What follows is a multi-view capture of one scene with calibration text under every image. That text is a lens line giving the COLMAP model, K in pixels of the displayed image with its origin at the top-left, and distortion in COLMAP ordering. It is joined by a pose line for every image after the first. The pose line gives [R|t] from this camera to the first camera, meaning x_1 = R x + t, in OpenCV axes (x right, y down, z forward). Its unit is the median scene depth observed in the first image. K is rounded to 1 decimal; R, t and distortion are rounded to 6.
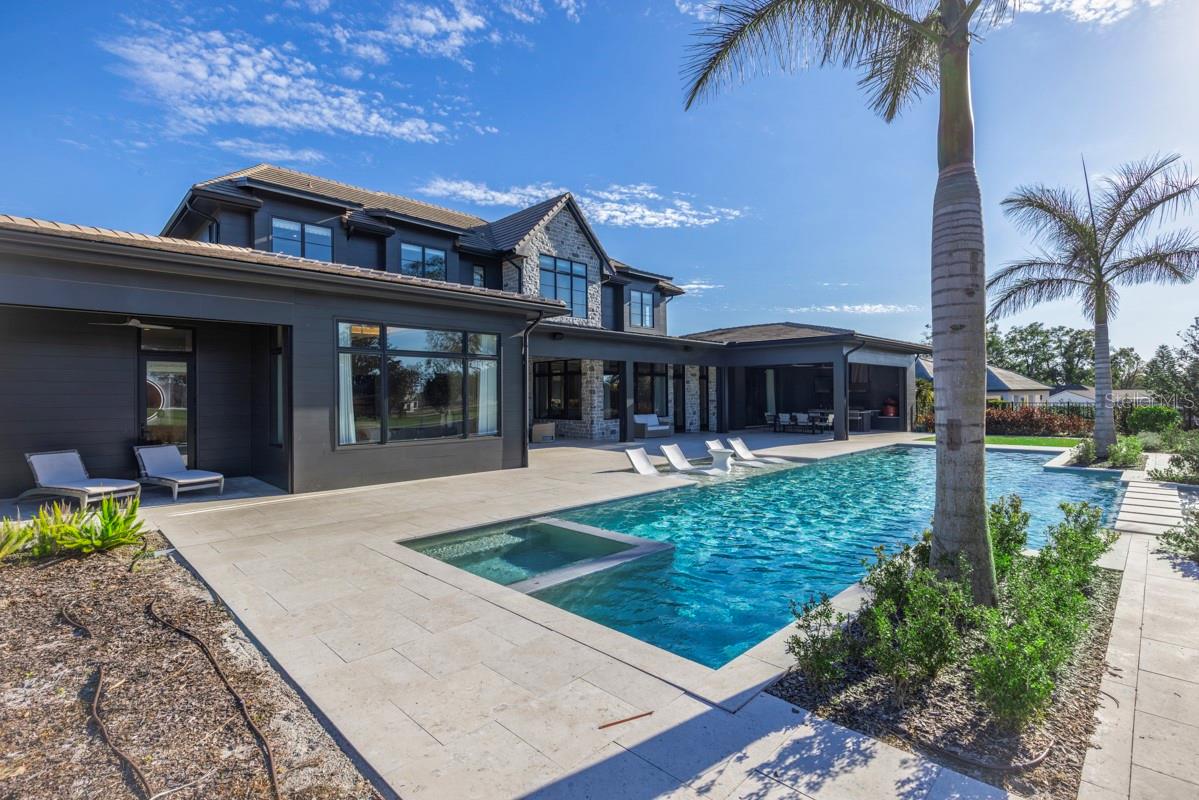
lens RADIAL K [[560.9, 0, 598.2], [0, 560.9, 403.2], [0, 0, 1]] dist [-0.004163, -0.002076]
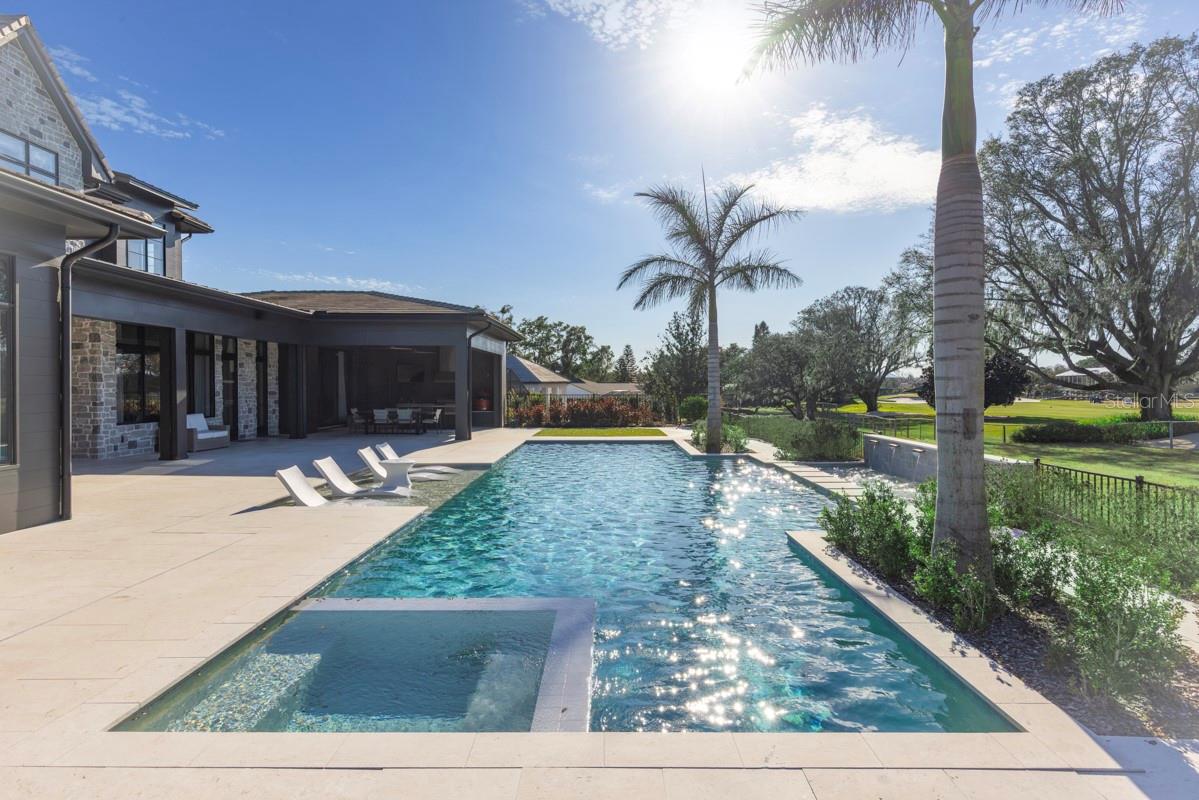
lens RADIAL K [[697.7, 0, 599.3], [0, 697.7, 393.1], [0, 0, 1]] dist [-0.008316, 0.000498]
pose [[0.713573, 0.000136, 0.700581, -0.124956], [0.003439, 0.999987, -0.003696, 0.000684], [-0.700572, 0.005047, 0.713564, 0.101457]]
